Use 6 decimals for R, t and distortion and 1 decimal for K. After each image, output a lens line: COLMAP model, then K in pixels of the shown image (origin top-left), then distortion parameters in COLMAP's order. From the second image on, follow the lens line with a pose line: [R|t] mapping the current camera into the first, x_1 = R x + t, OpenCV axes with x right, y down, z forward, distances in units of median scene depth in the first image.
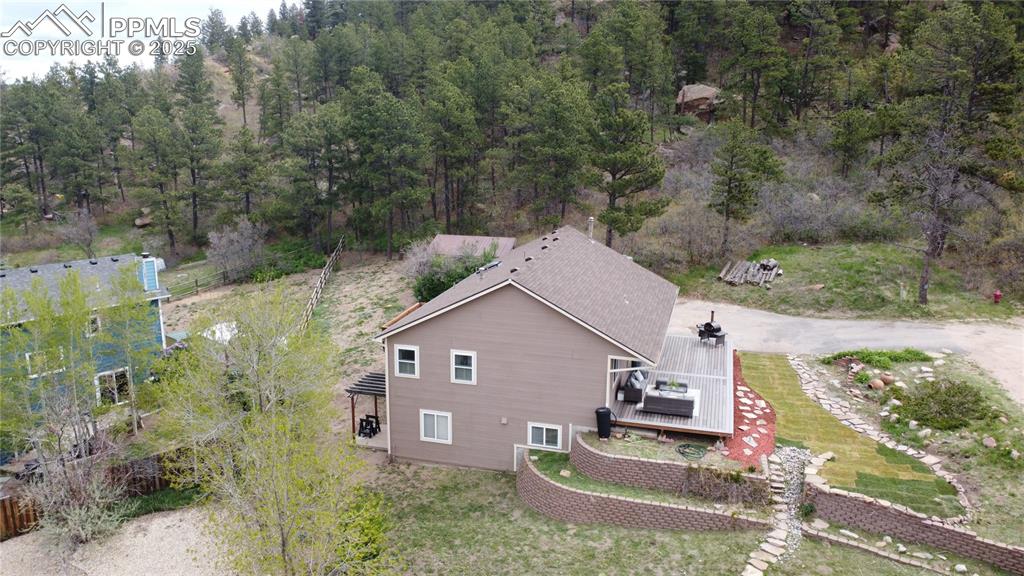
lens RADIAL K [[748.9, 0, 511.6], [0, 748.9, 287.8], [0, 0, 1]] dist [-0.001755, 0.000254]
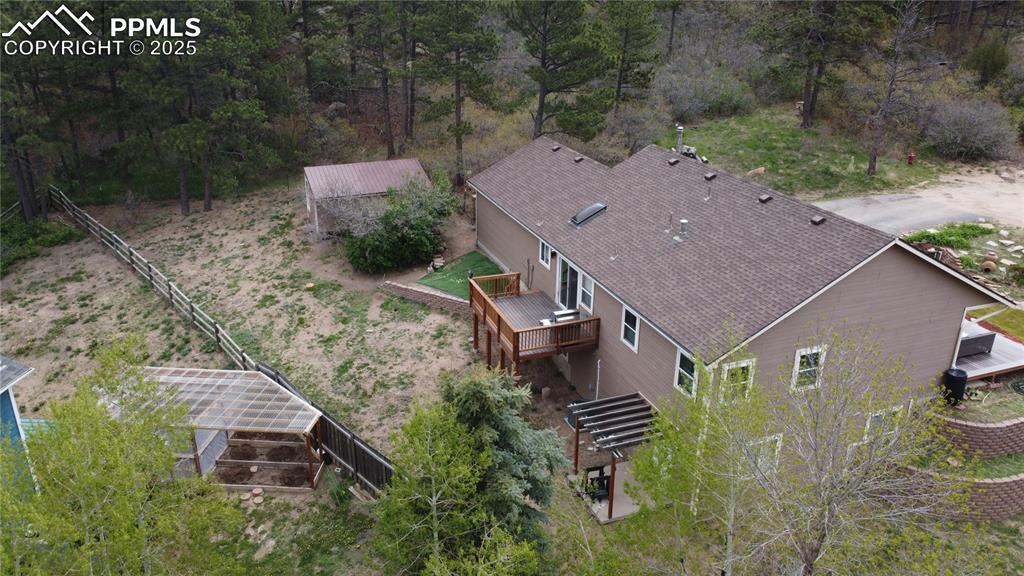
lens RADIAL K [[748.9, 0, 511.3], [0, 748.9, 286.8], [0, 0, 1]] dist [-0.001755, 0.000254]
pose [[0.815861, -0.224638, 0.532831, -0.589182], [0.136217, 0.970187, 0.200452, -0.136040], [-0.561975, -0.090960, 0.822137, 0.519315]]
